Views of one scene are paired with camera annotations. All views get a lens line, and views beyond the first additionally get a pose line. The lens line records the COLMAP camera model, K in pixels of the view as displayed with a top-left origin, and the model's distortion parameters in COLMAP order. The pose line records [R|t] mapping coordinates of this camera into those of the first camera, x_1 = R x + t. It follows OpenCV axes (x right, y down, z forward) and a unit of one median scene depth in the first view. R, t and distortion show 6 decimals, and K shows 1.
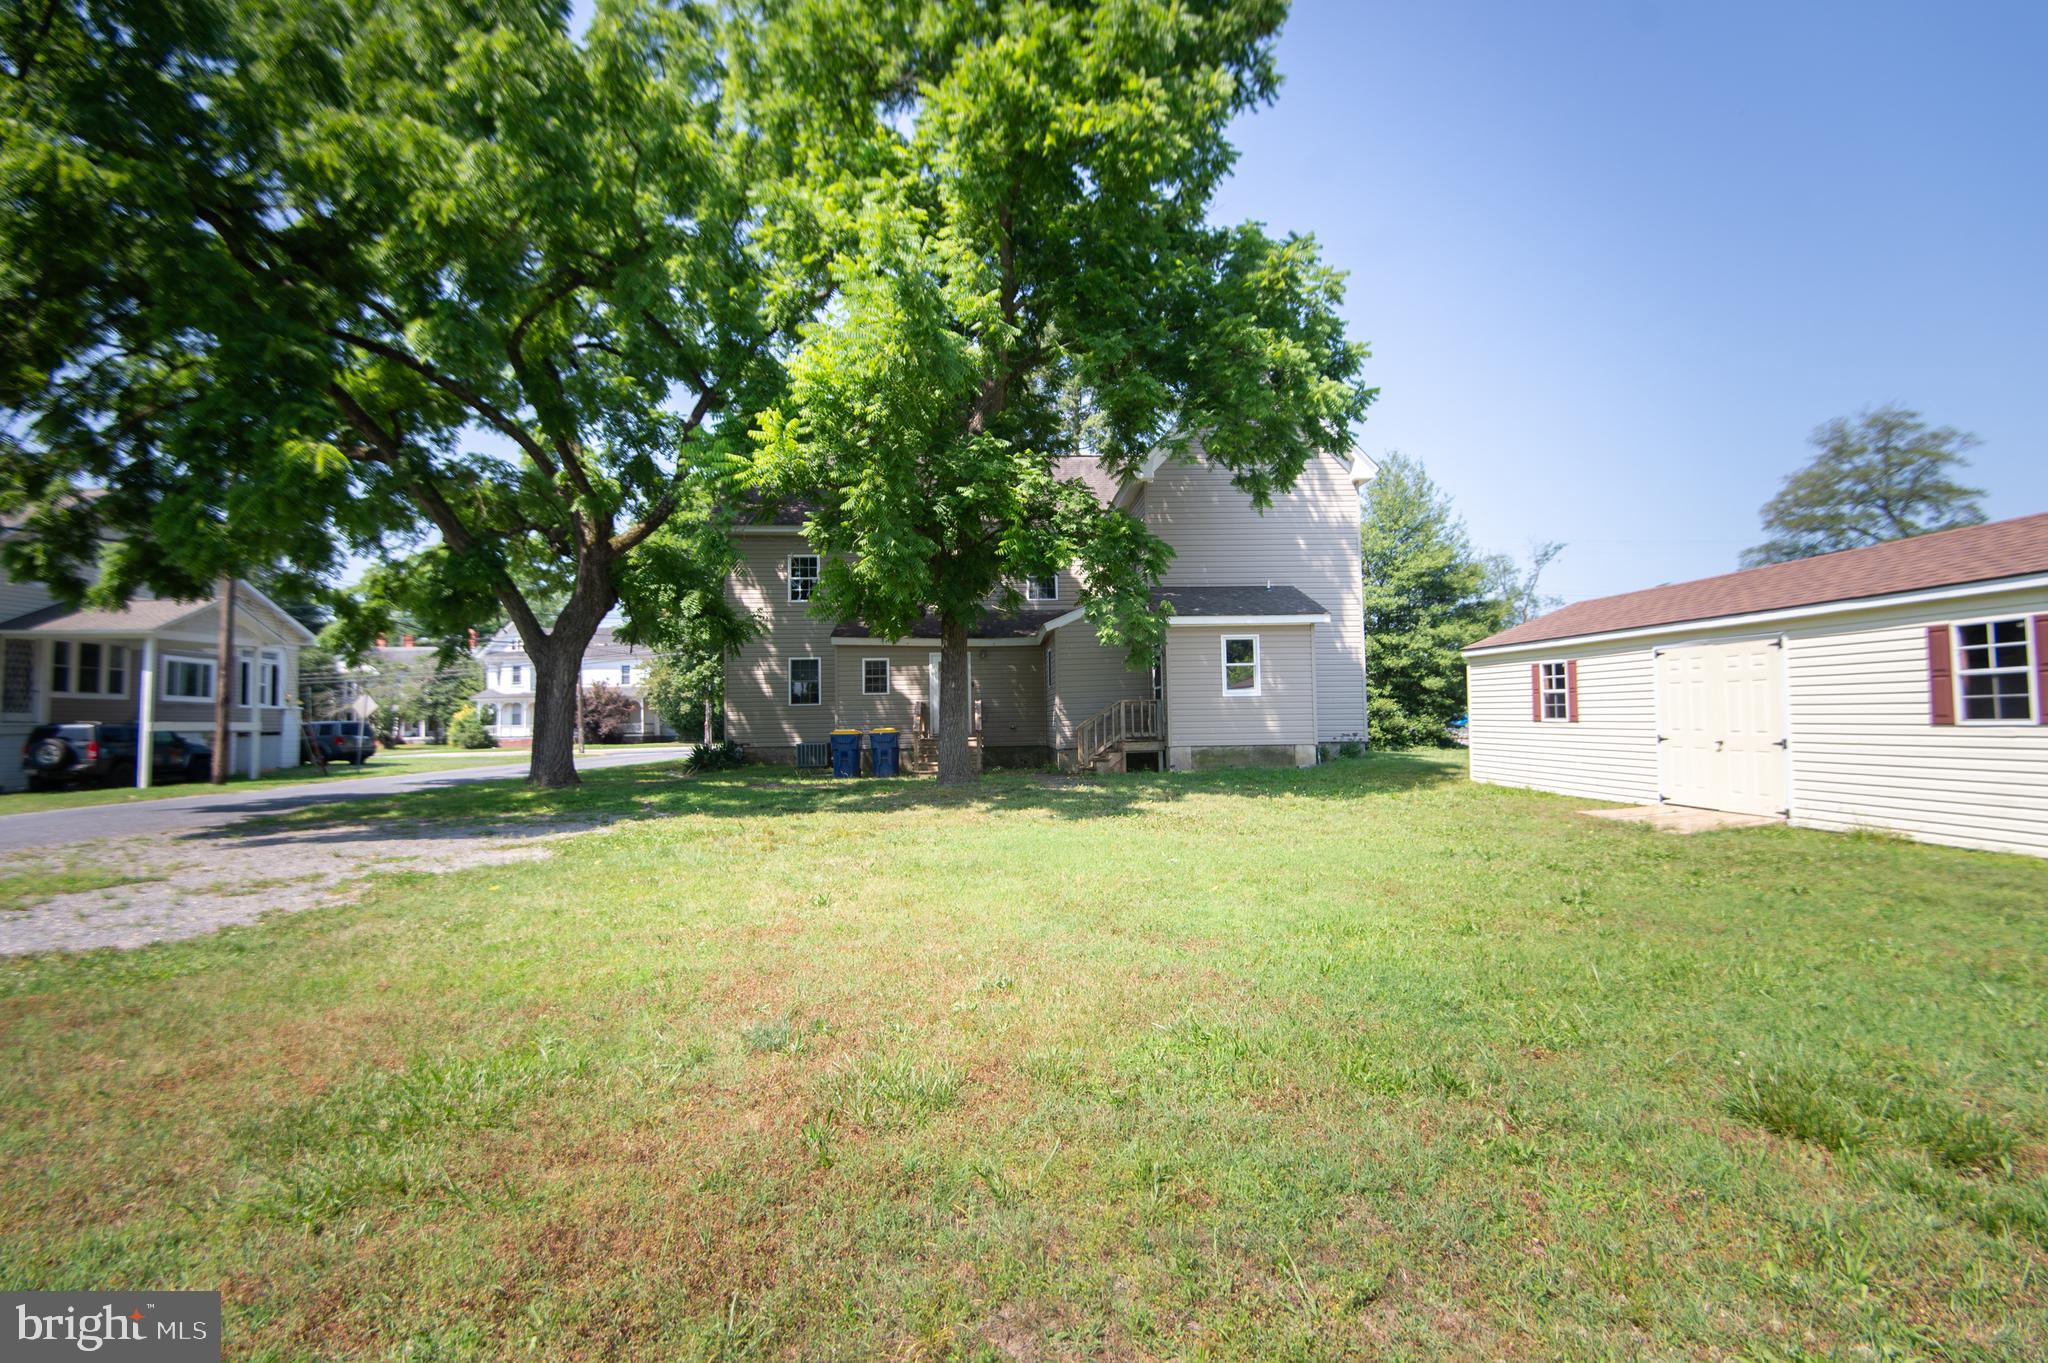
lens RADIAL K [[916.1, 0, 1030.6], [0, 916.1, 674.7], [0, 0, 1]] dist [-0.003357, -0.000820]
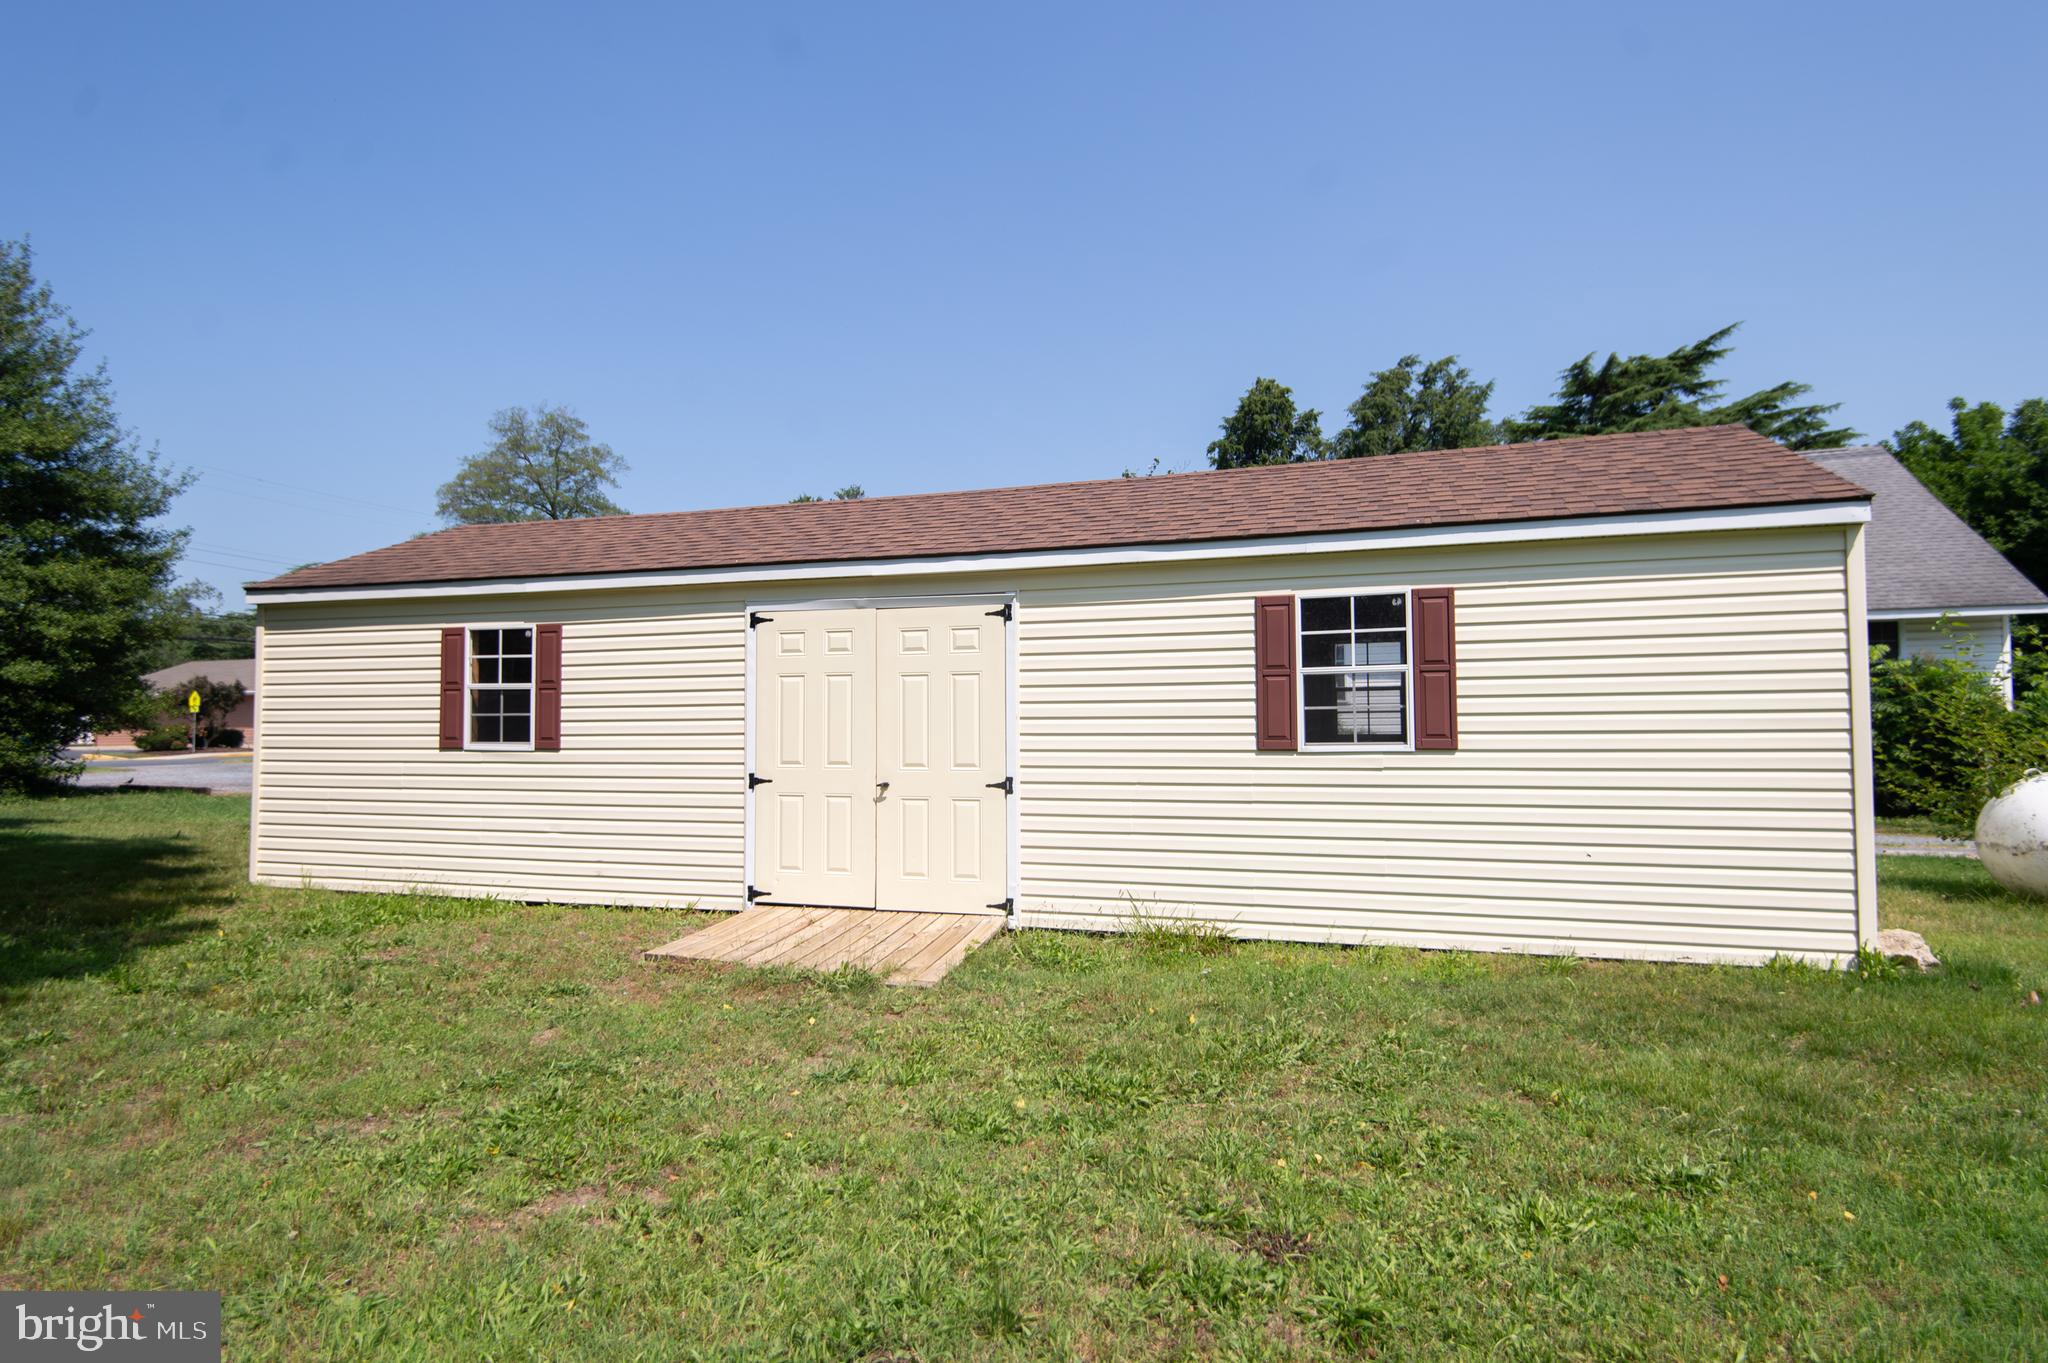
lens RADIAL K [[1127.3, 0, 1025.8], [0, 1127.3, 659.2], [0, 0, 1]] dist [-0.005979, -0.002466]
pose [[0.355079, 0.057973, 0.933037, 0.061932], [-0.038613, 0.998133, -0.047324, 0.011337], [-0.934039, -0.019223, 0.356654, 0.286452]]
